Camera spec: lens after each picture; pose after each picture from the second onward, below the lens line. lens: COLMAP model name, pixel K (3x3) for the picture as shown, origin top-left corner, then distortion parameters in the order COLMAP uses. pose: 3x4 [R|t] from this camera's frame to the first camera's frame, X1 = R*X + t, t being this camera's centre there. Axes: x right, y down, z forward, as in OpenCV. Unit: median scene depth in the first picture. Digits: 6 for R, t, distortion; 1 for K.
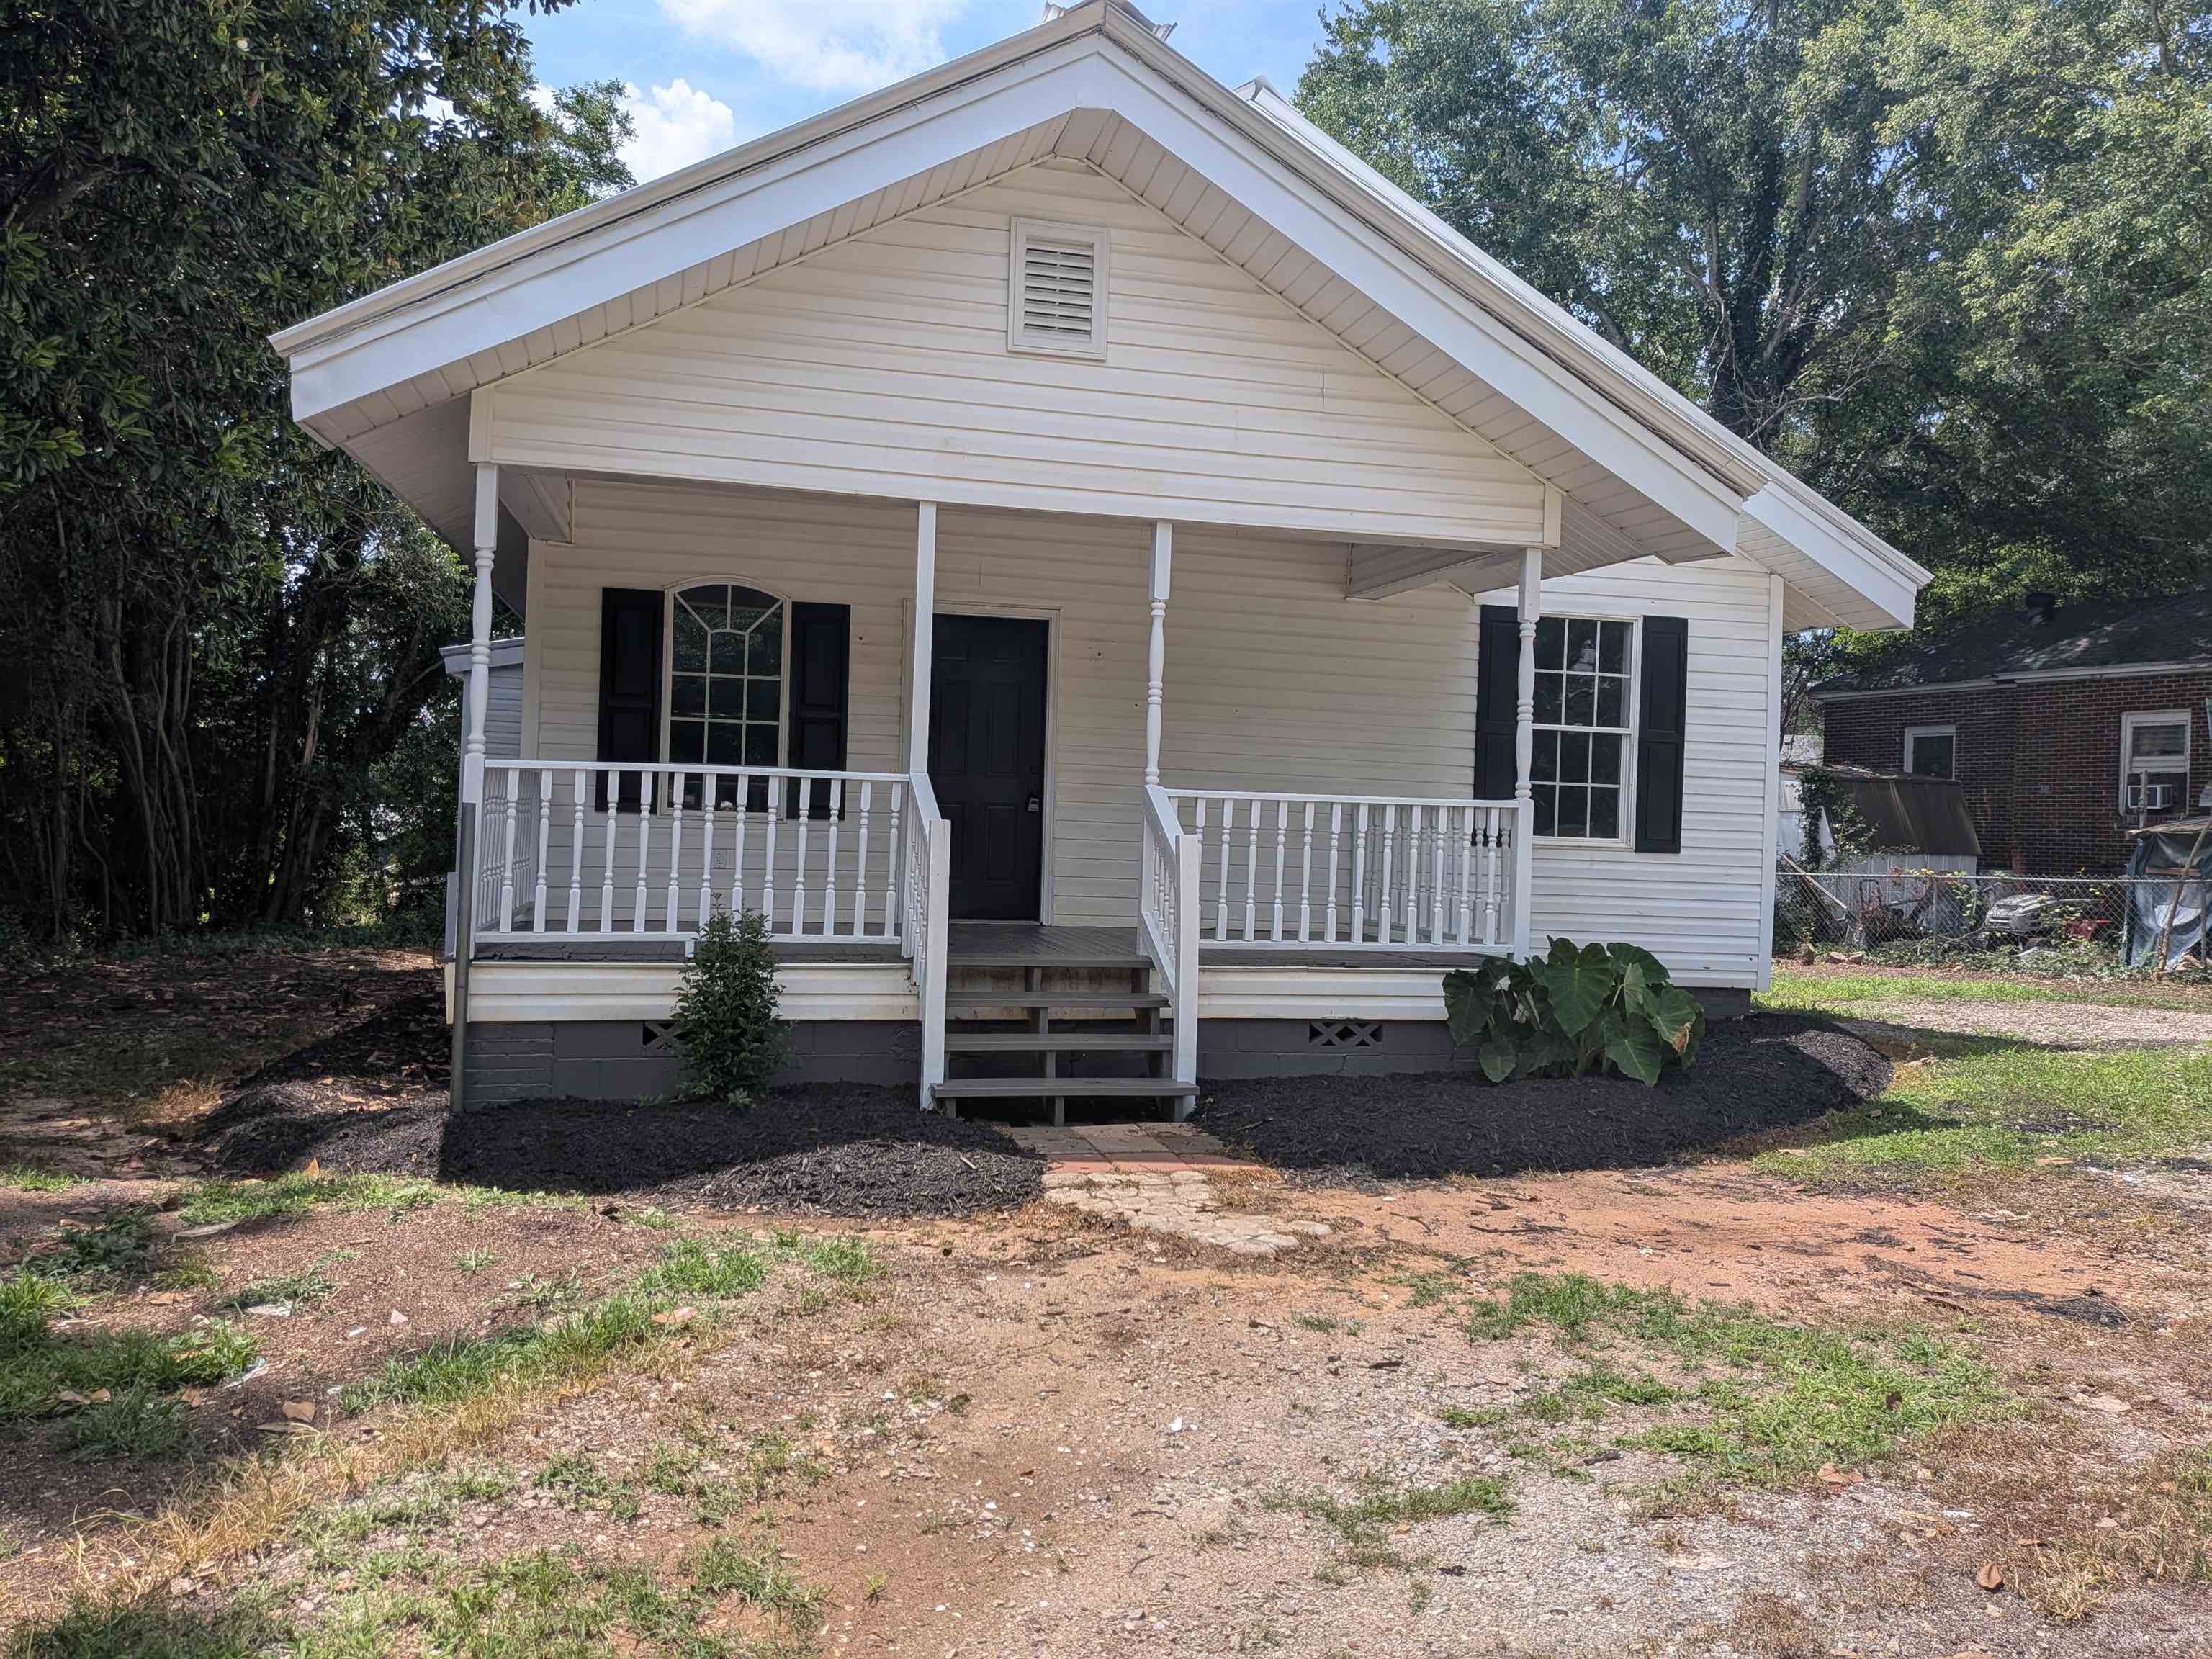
lens RADIAL K [[1599.4, 0, 1059.2], [0, 1599.4, 809.4], [0, 0, 1]] dist [0.001657, -0.020273]
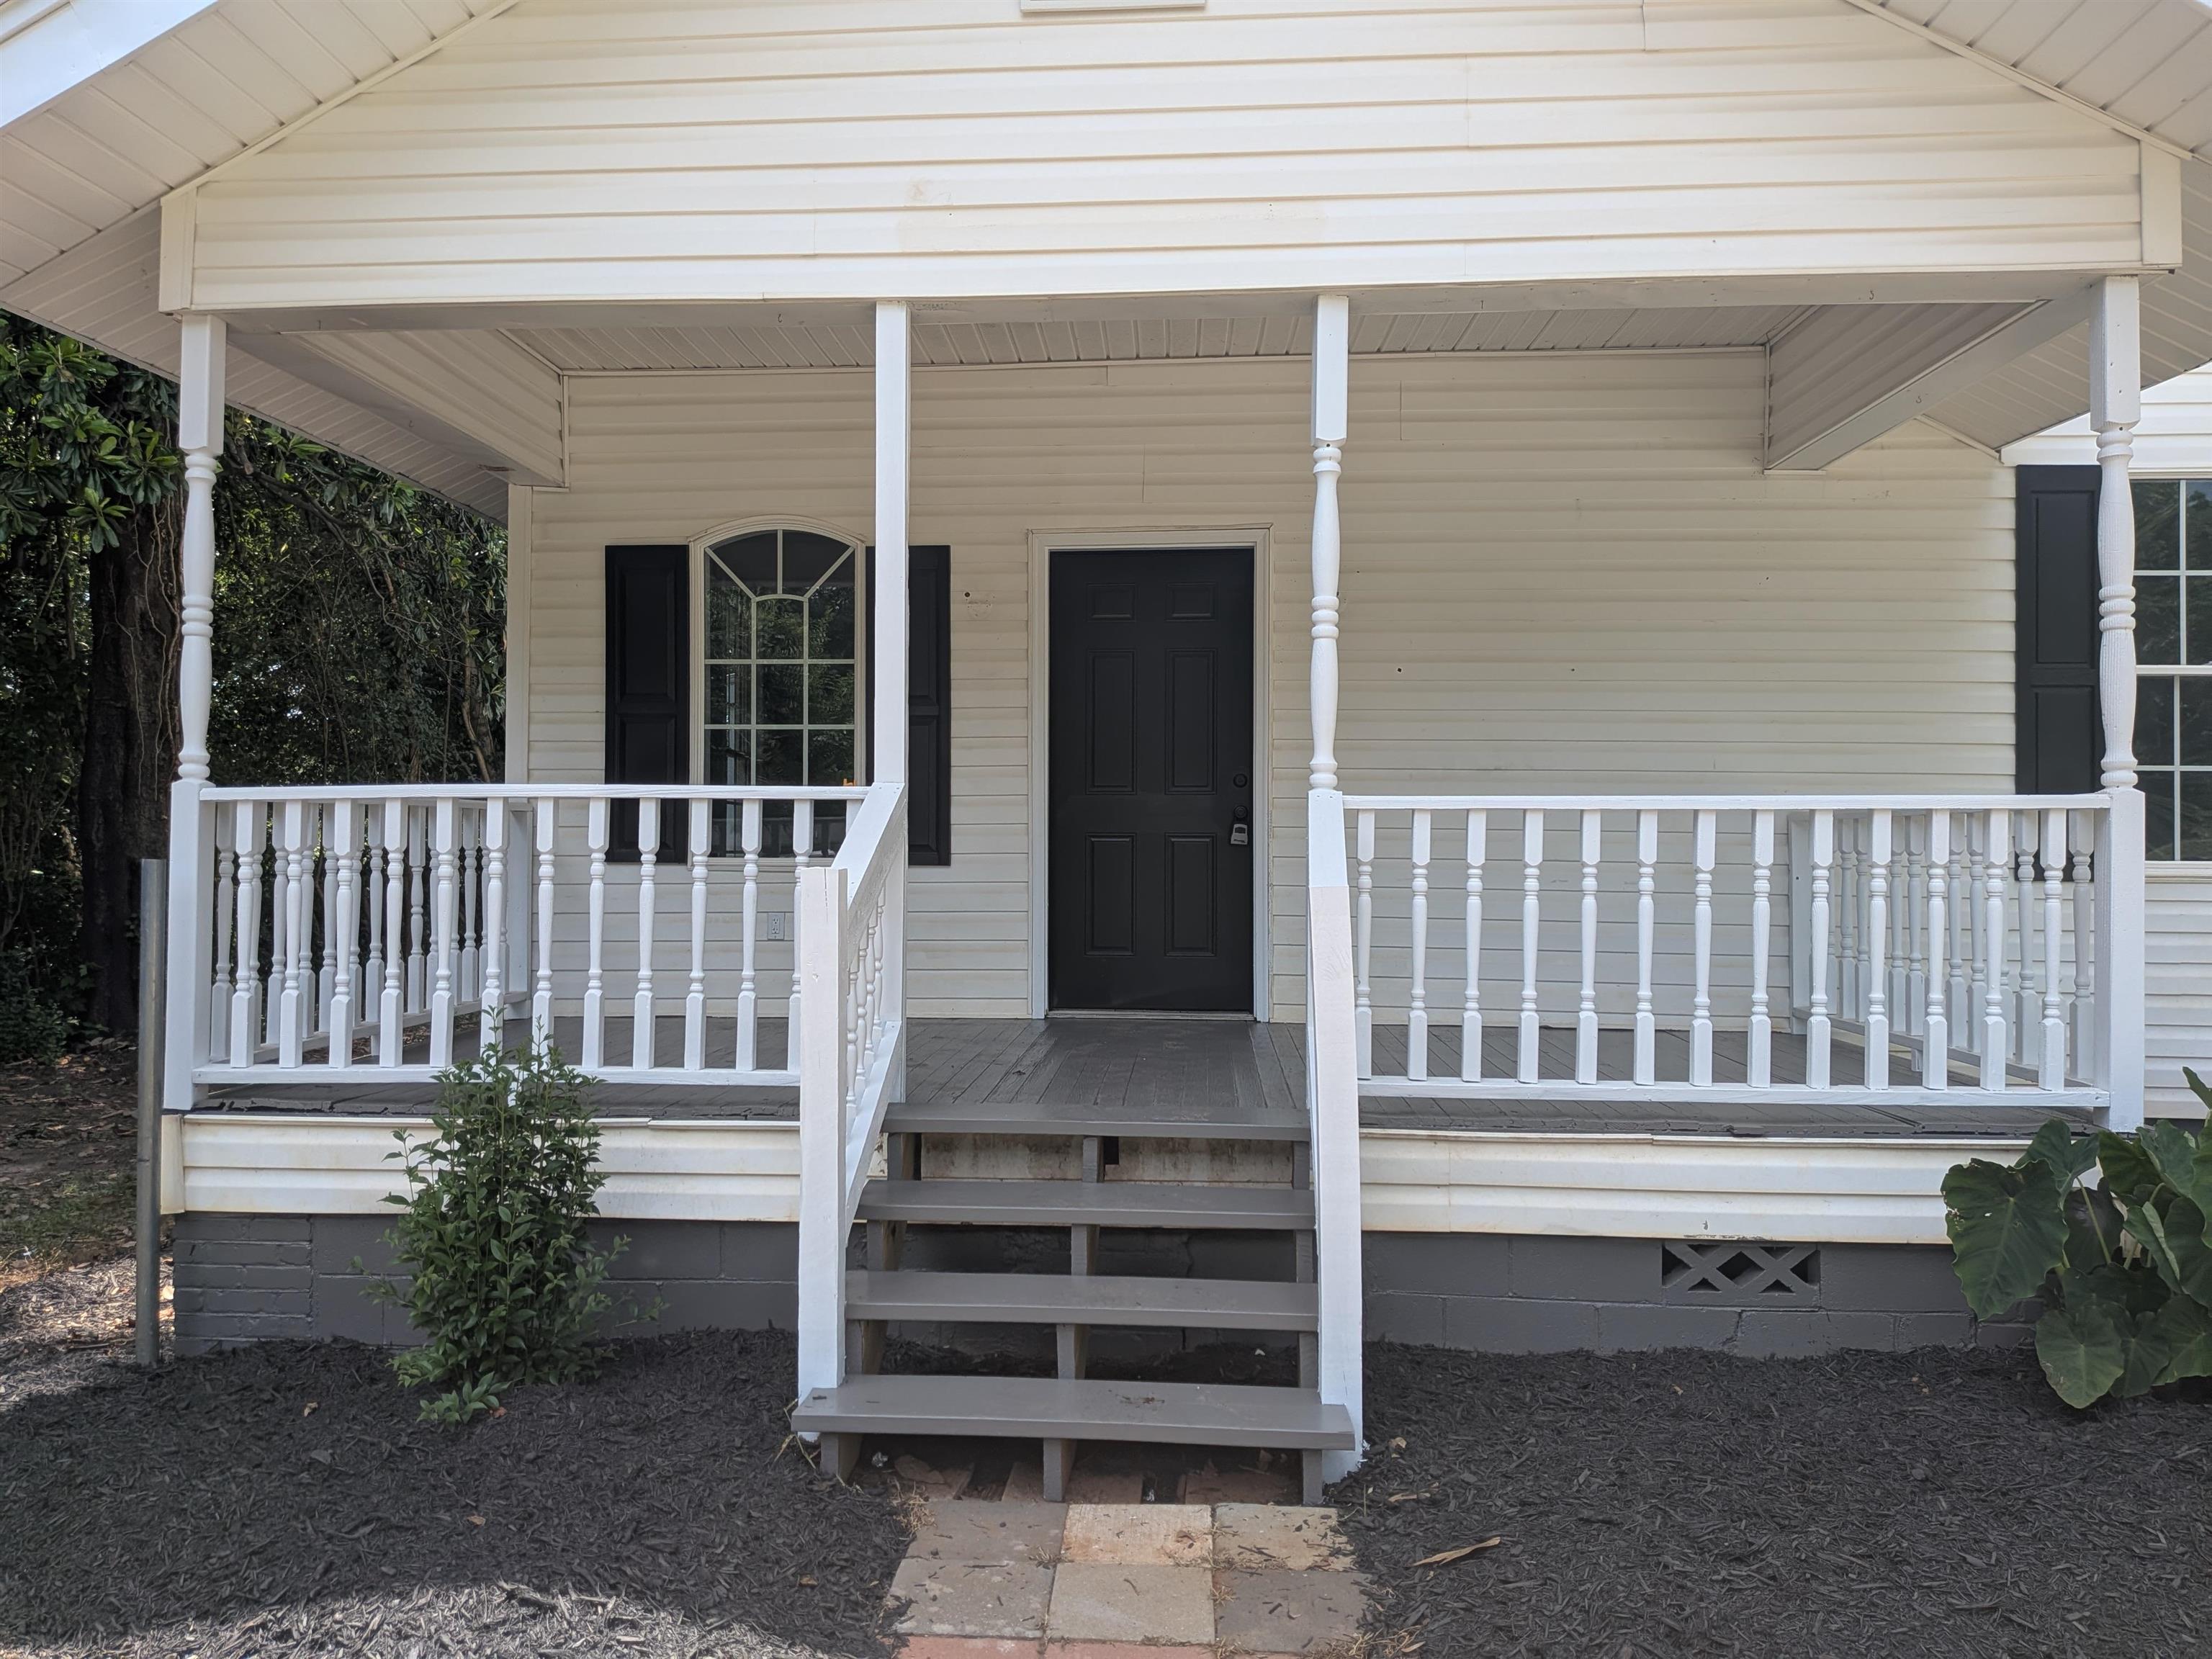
lens RADIAL K [[1599.4, 0, 1062.8], [0, 1599.4, 825.9], [0, 0, 1]] dist [0.001657, -0.020273]
pose [[0.956555, -0.033304, -0.289644, 0.119572], [0.029036, 0.999397, -0.019019, 0.004313], [0.290103, 0.009782, 0.956946, 0.432816]]
